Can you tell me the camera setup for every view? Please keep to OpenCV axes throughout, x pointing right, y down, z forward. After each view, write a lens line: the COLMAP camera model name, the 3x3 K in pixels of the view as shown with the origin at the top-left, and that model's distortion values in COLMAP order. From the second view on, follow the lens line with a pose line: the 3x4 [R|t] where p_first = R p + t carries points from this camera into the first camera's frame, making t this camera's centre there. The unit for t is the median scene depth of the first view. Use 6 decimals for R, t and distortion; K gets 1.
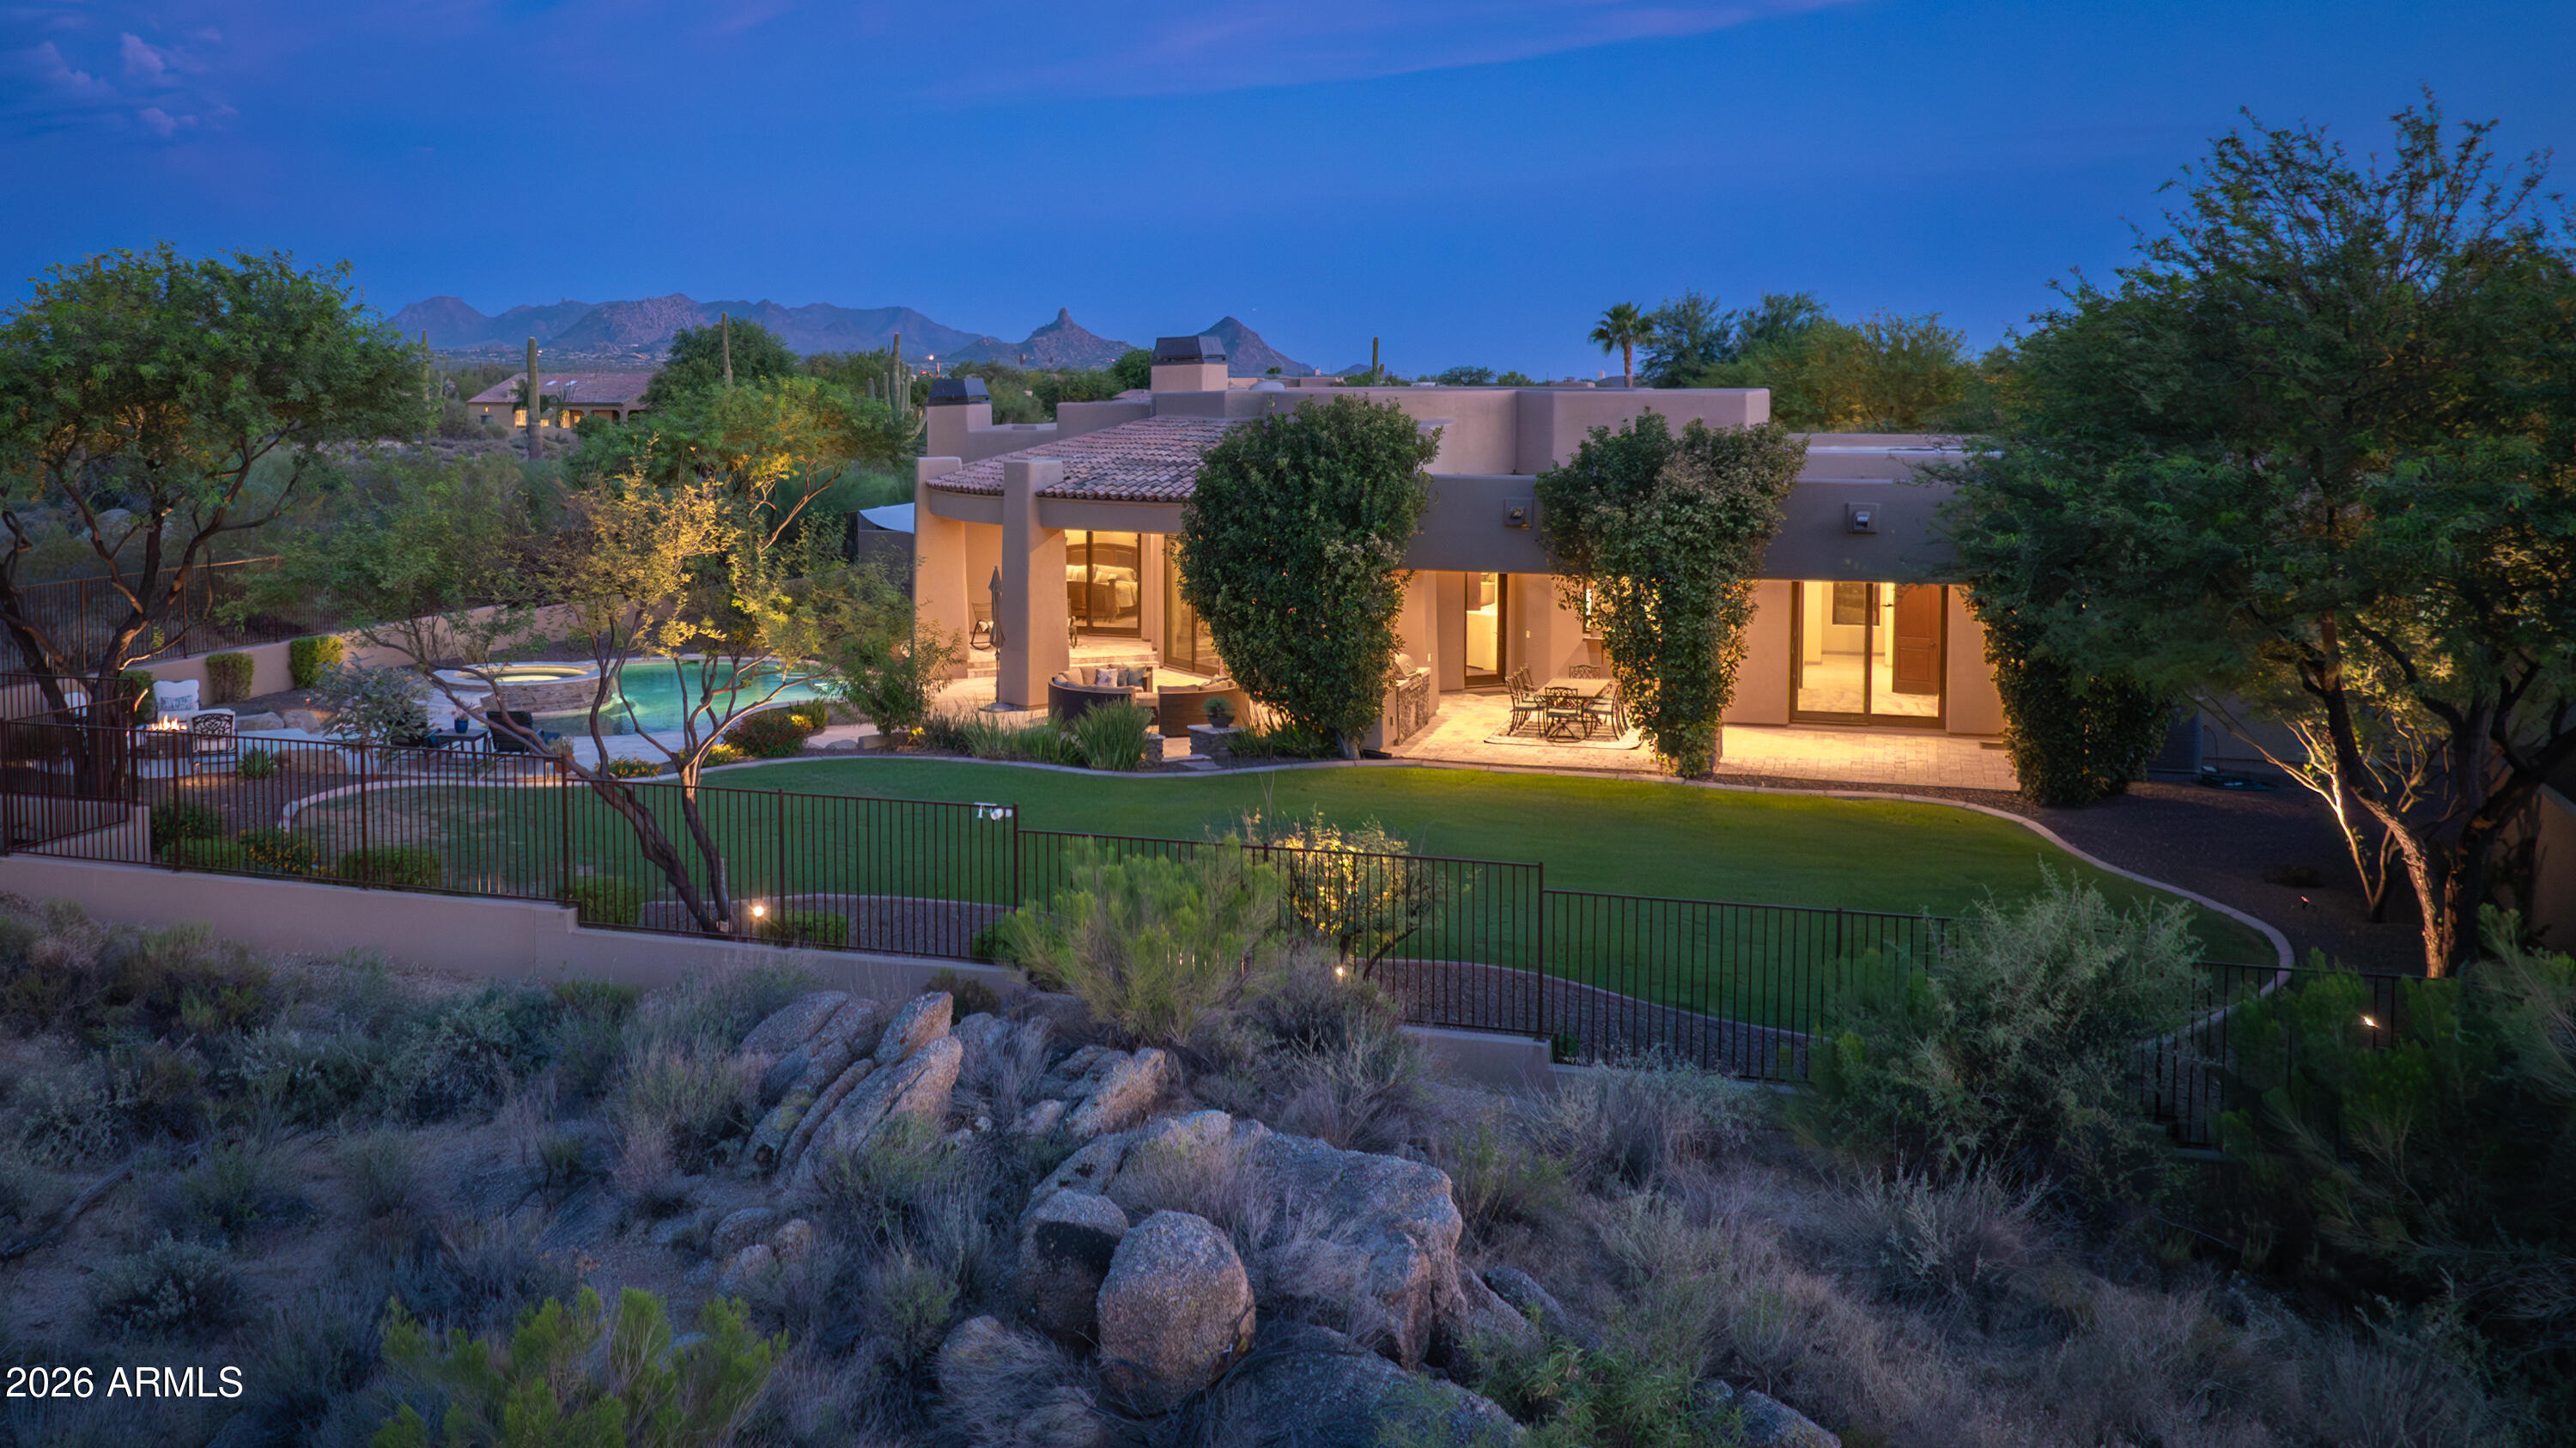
lens RADIAL K [[2352.8, 0, 1100.3], [0, 2352.8, 562.5], [0, 0, 1]] dist [-0.009095, -0.007200]
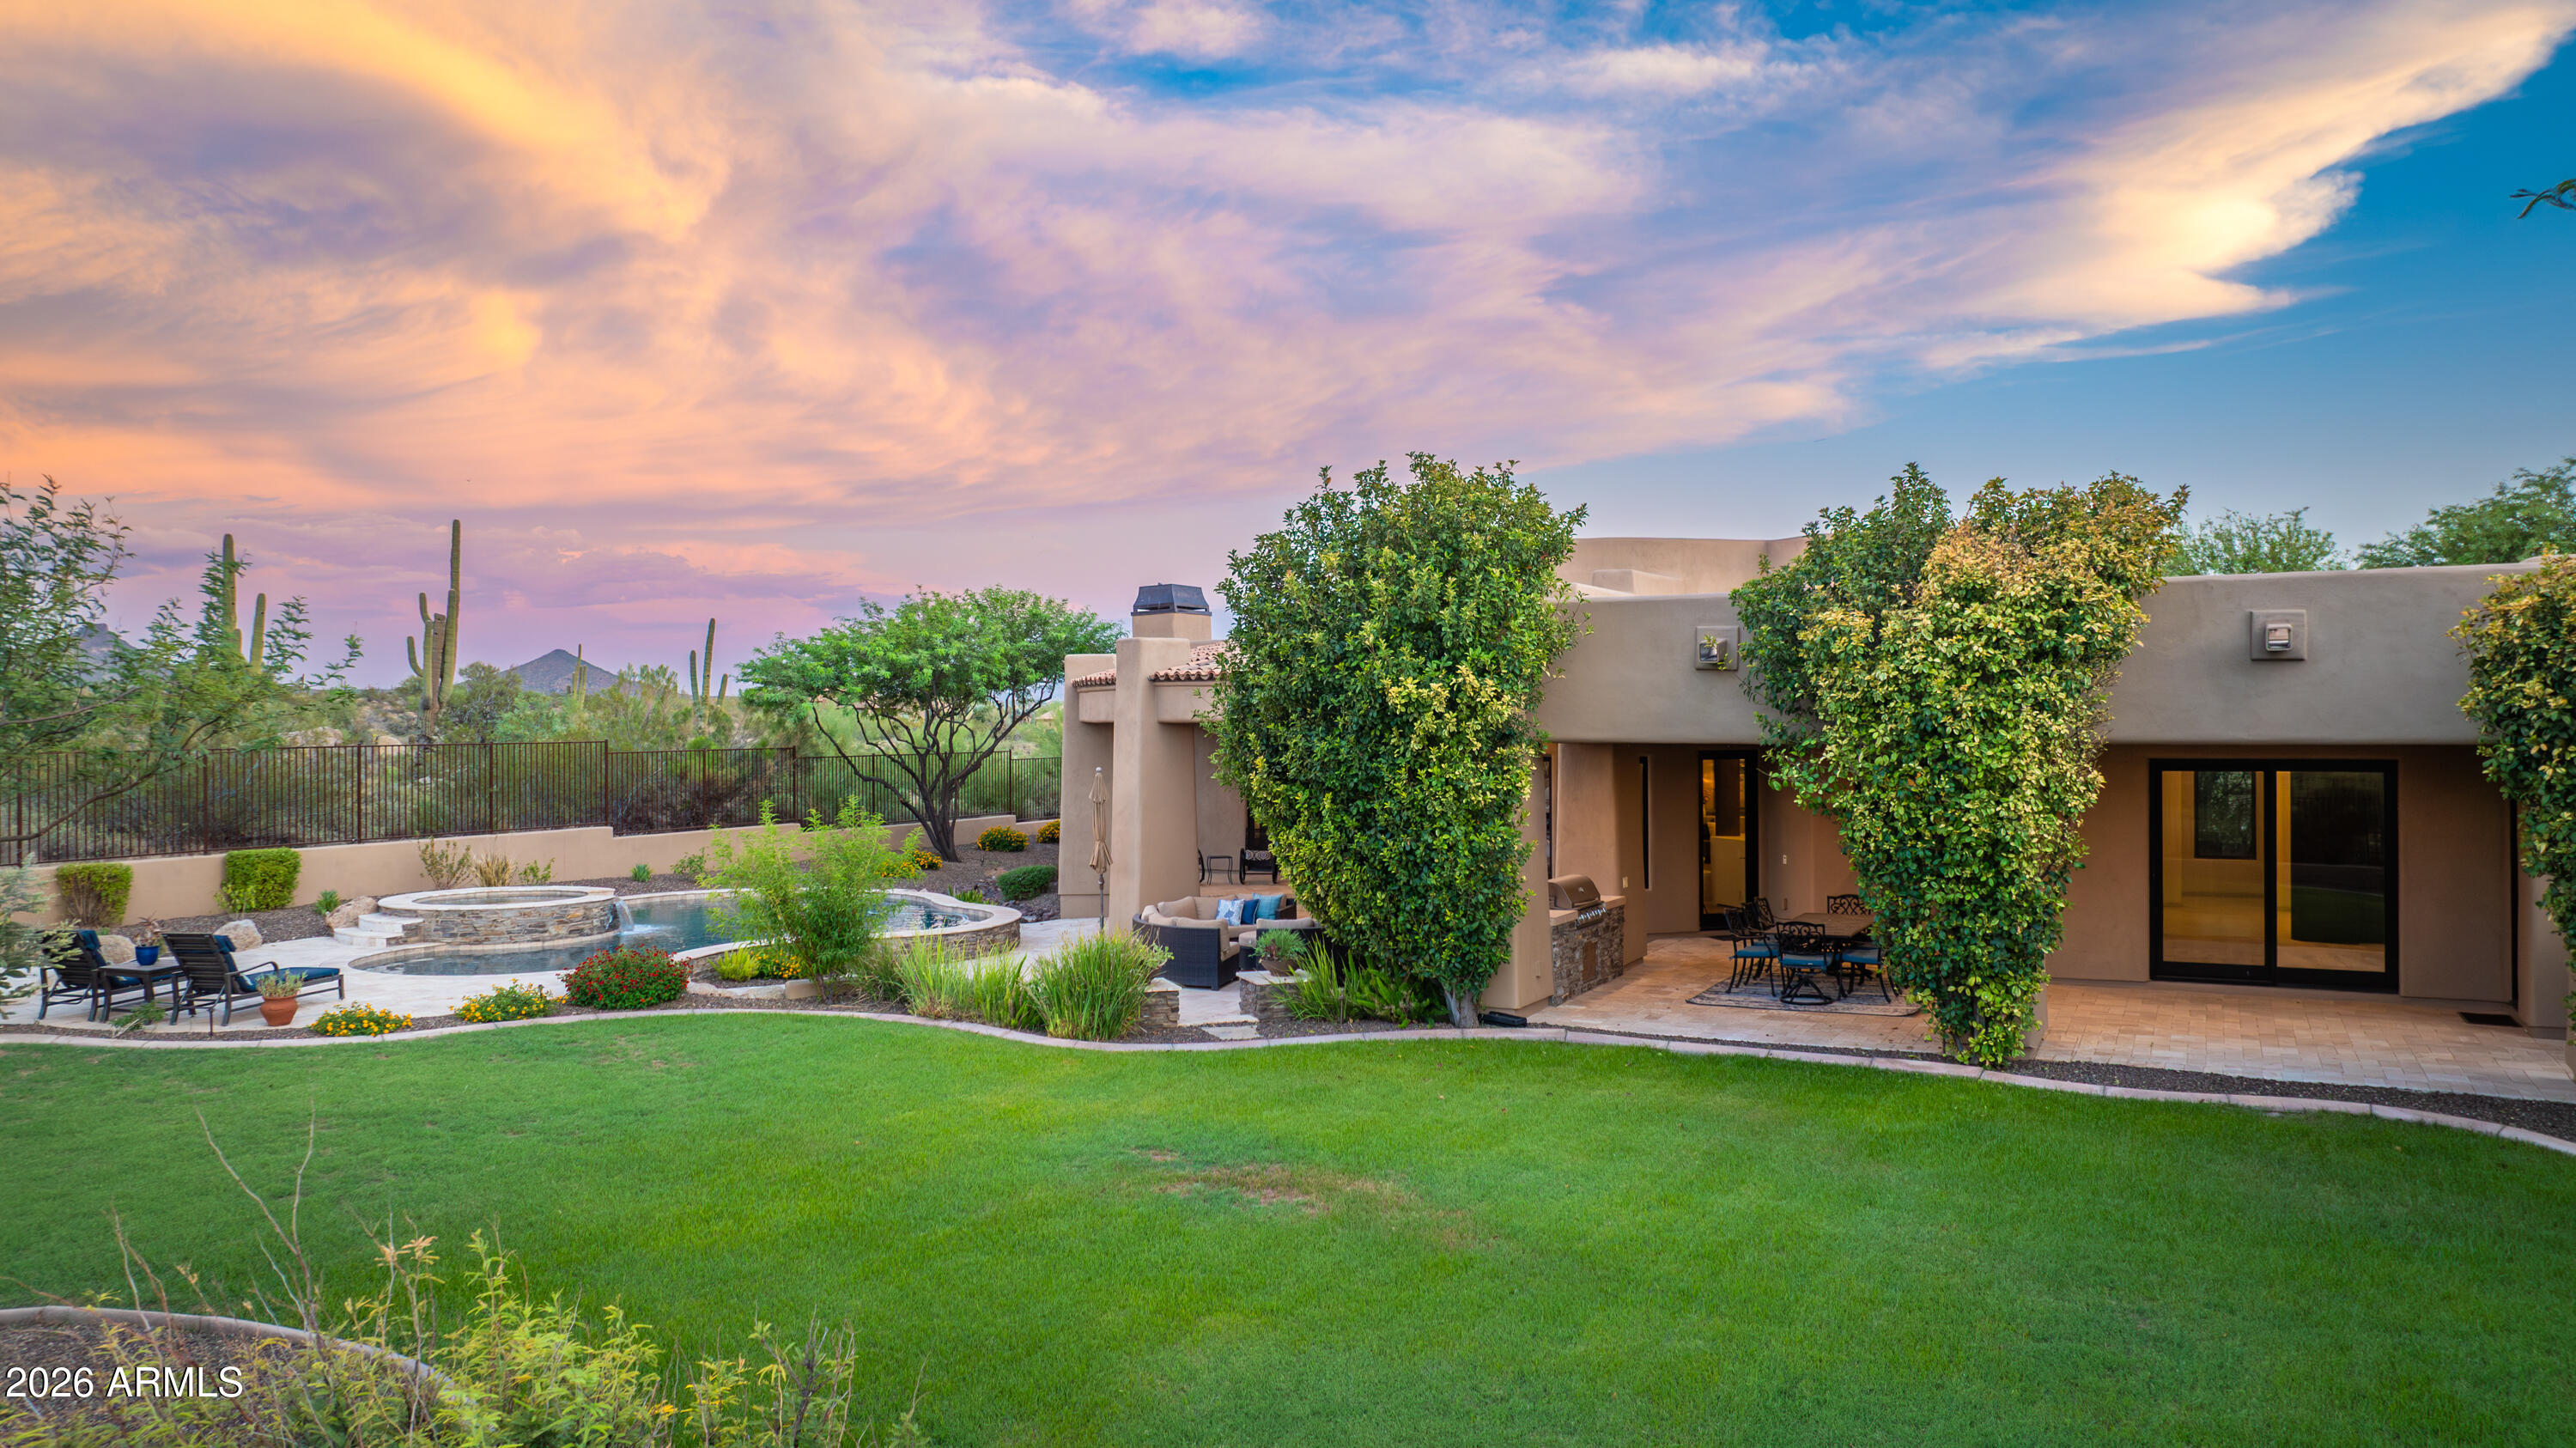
lens RADIAL K [[1756.9, 0, 1375.4], [0, 1756.9, 733.9], [0, 0, 1]] dist [-0.023854, -0.001672]
pose [[0.993074, -0.003426, -0.117438, 0.149502], [-0.004947, 0.997469, -0.070932, 0.039586], [0.117383, 0.071021, 0.990544, 0.541137]]
